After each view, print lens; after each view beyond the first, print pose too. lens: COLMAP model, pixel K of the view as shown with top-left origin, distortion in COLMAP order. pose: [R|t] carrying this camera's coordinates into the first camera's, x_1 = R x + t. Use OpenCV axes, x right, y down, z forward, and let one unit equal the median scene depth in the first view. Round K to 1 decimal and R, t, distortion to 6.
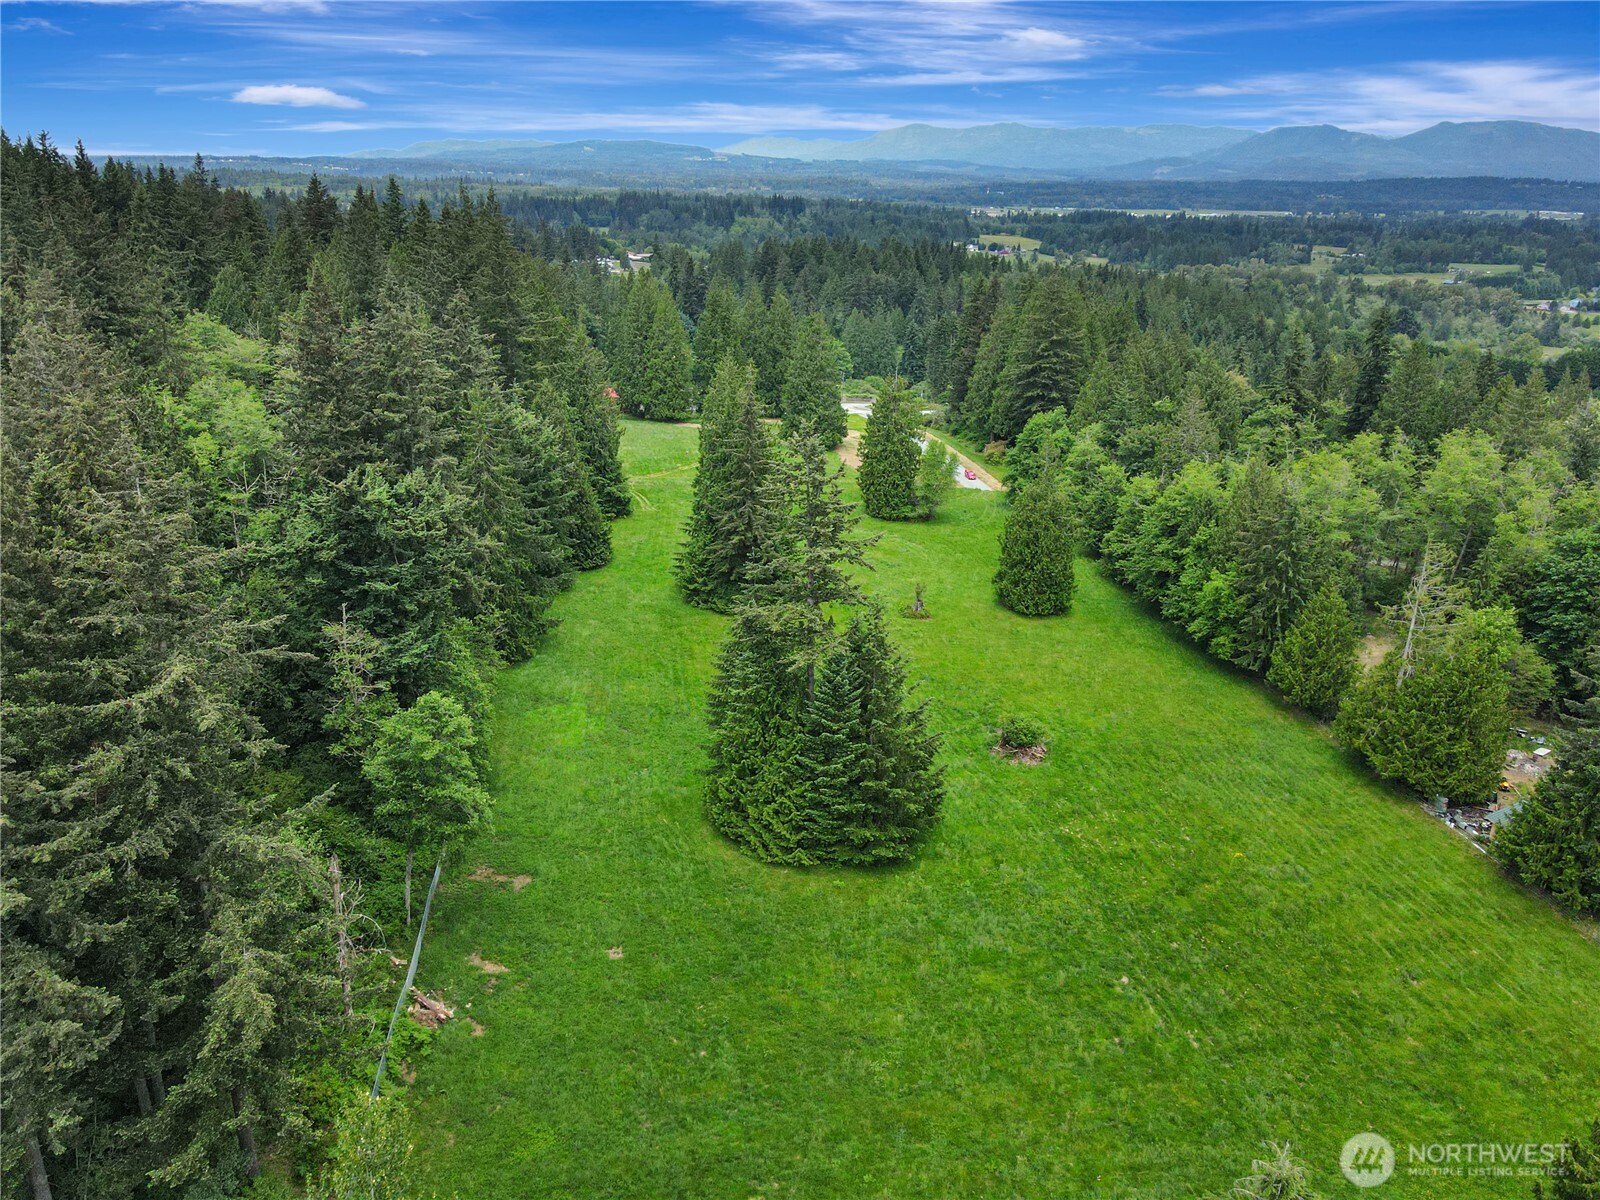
lens RADIAL K [[1265.5, 0, 809.5], [0, 1265.5, 600.3], [0, 0, 1]] dist [0.035164, 0.005270]
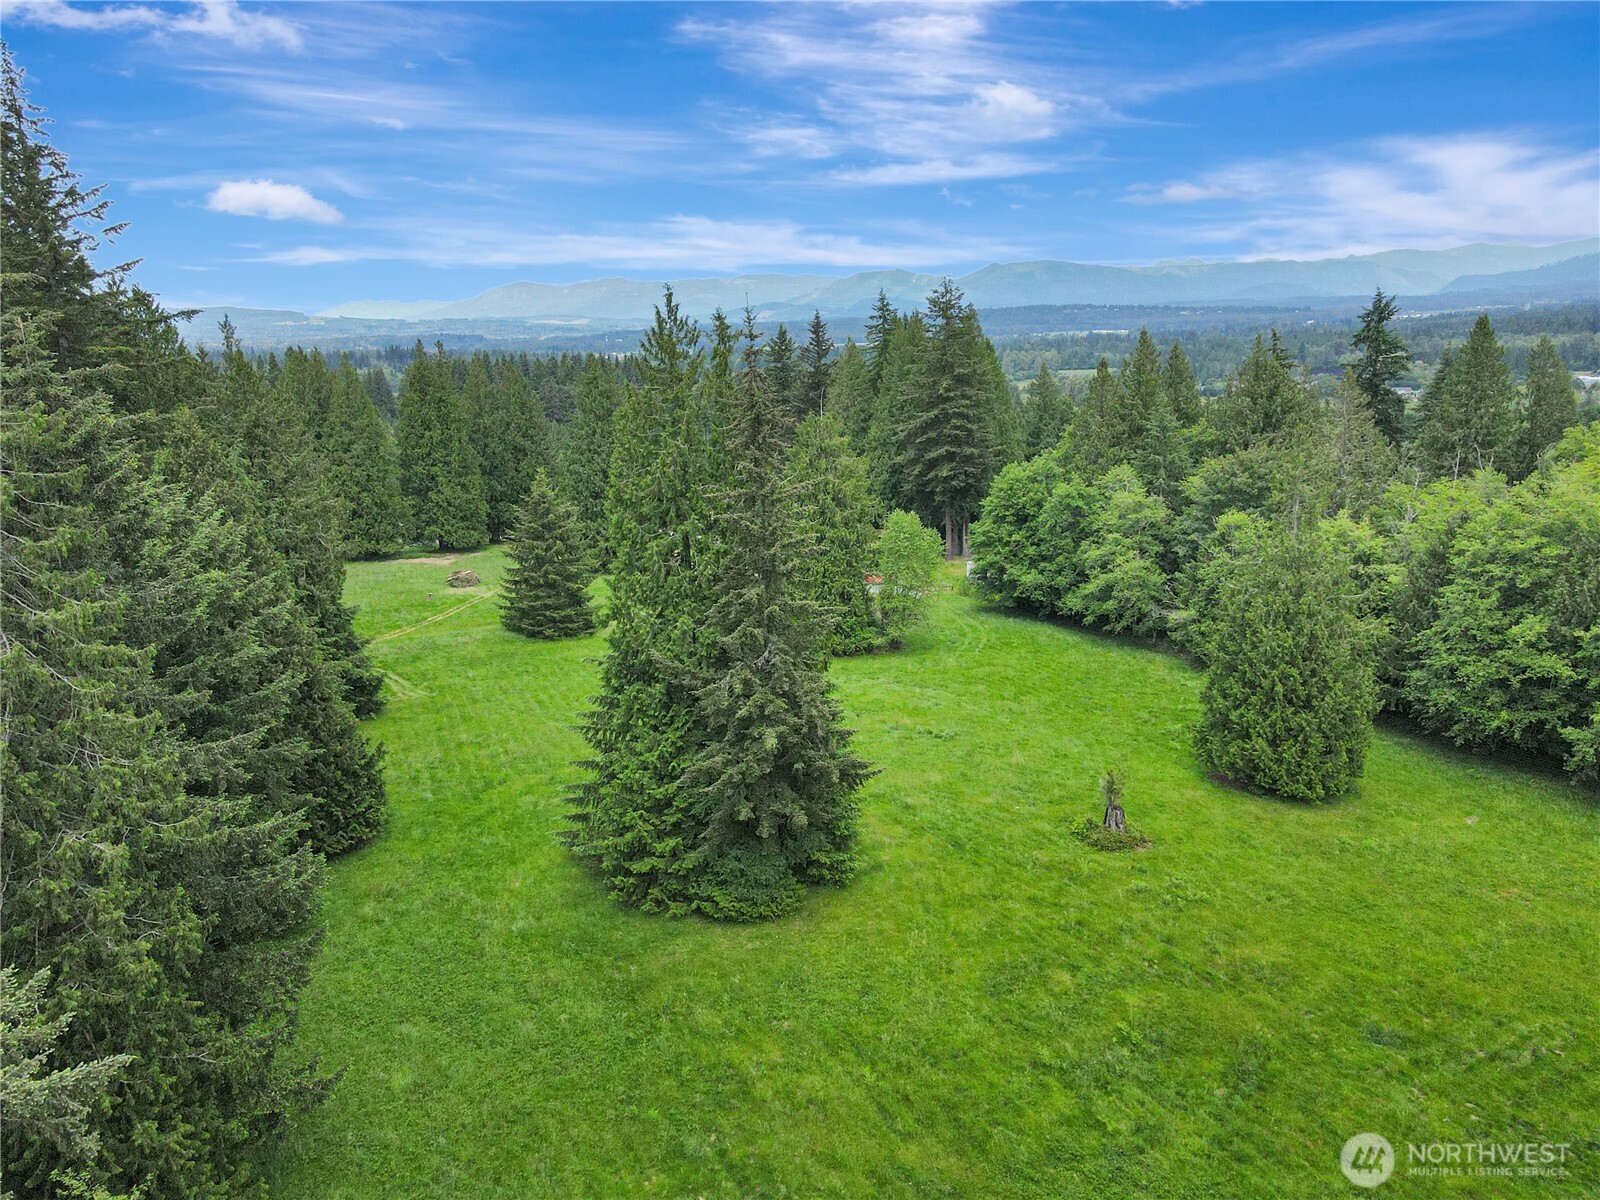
lens RADIAL K [[1232.4, 0, 800.0], [0, 1232.4, 600.0], [0, 0, 1]] dist [0.024883, 0.148727]
pose [[0.952960, -0.117450, 0.279415, -0.140073], [0.148551, 0.984541, -0.092794, -0.048909], [-0.264197, 0.129936, 0.955676, 0.575958]]
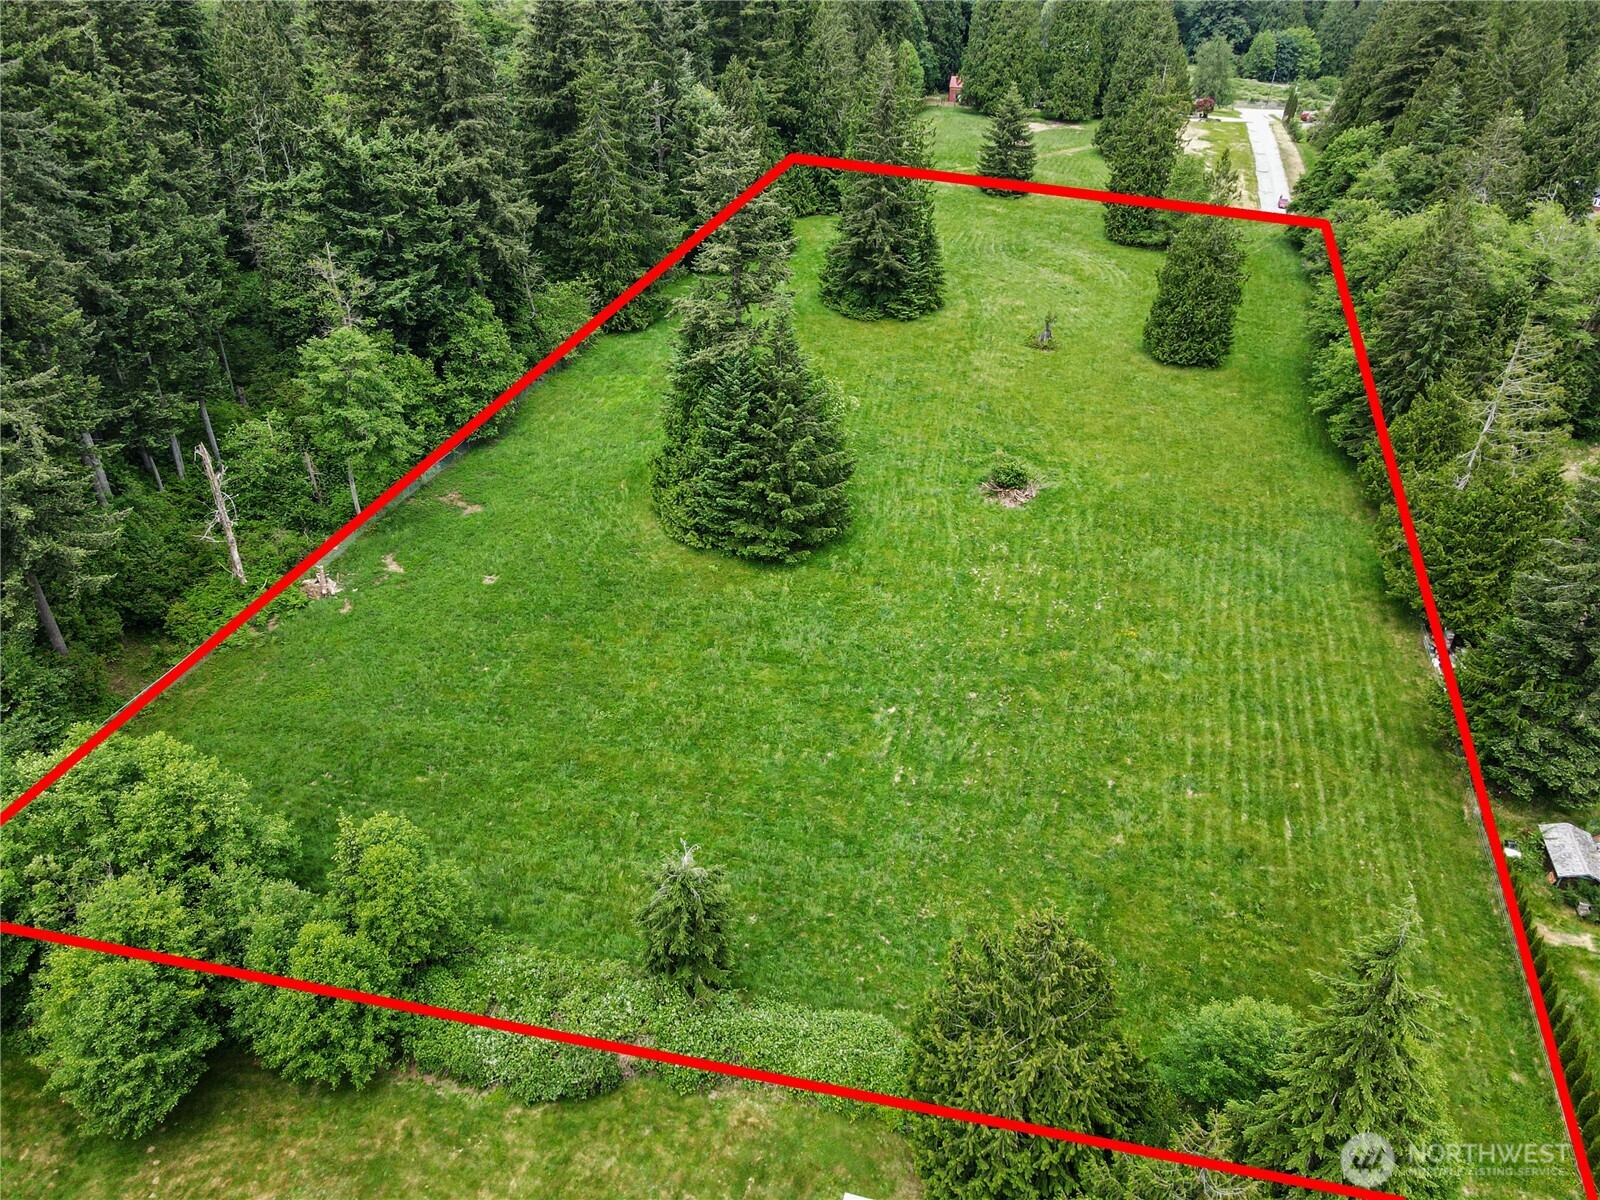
lens RADIAL K [[1232.4, 0, 800.0], [0, 1232.4, 600.0], [0, 0, 1]] dist [0.024883, 0.148727]
pose [[0.906111, 0.217692, -0.362730, 0.294119], [-0.129331, 0.958933, 0.252431, -0.015810], [0.402786, -0.181818, 0.897054, 0.051552]]
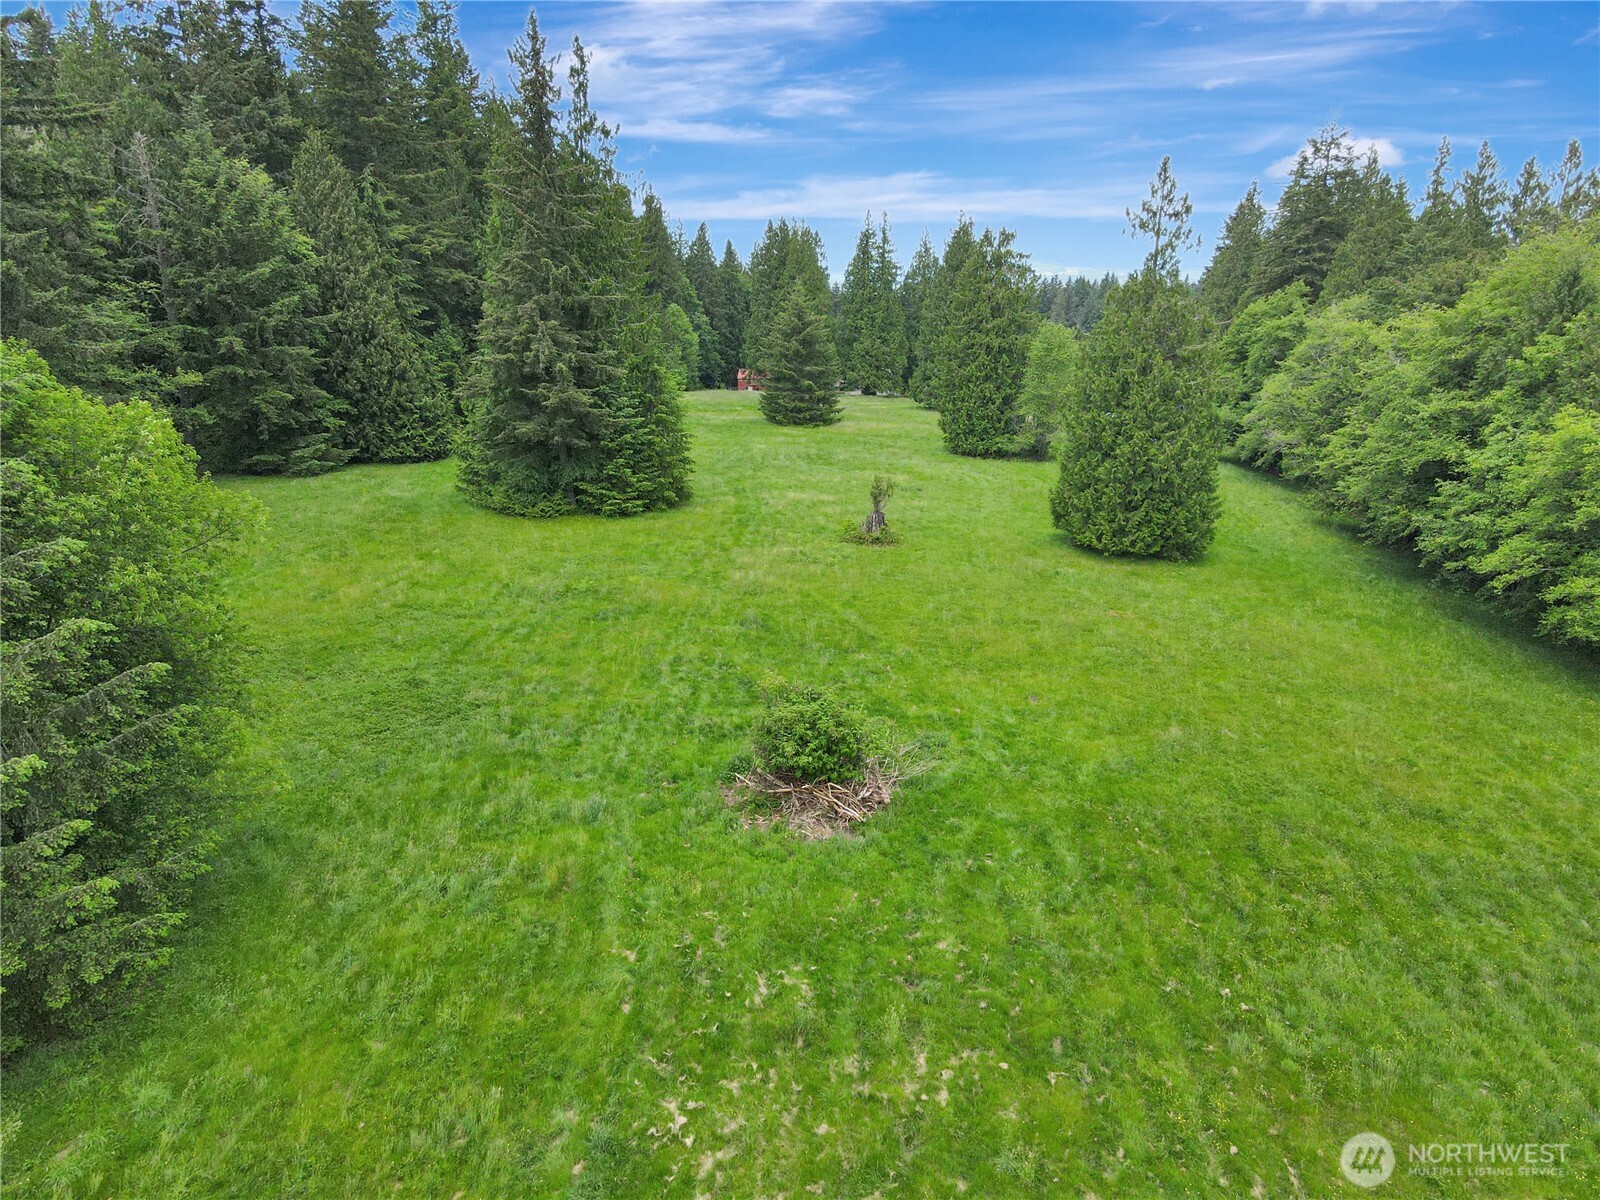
lens RADIAL K [[1160.0, 0, 800.0], [0, 1160.0, 600.0], [0, 0, 1]] dist [0.032107, 0.280386]
pose [[0.954985, 0.055504, -0.291417, 0.190740], [-0.079014, 0.994446, -0.069528, 0.068576], [0.285939, 0.089424, 0.954066, 0.540615]]
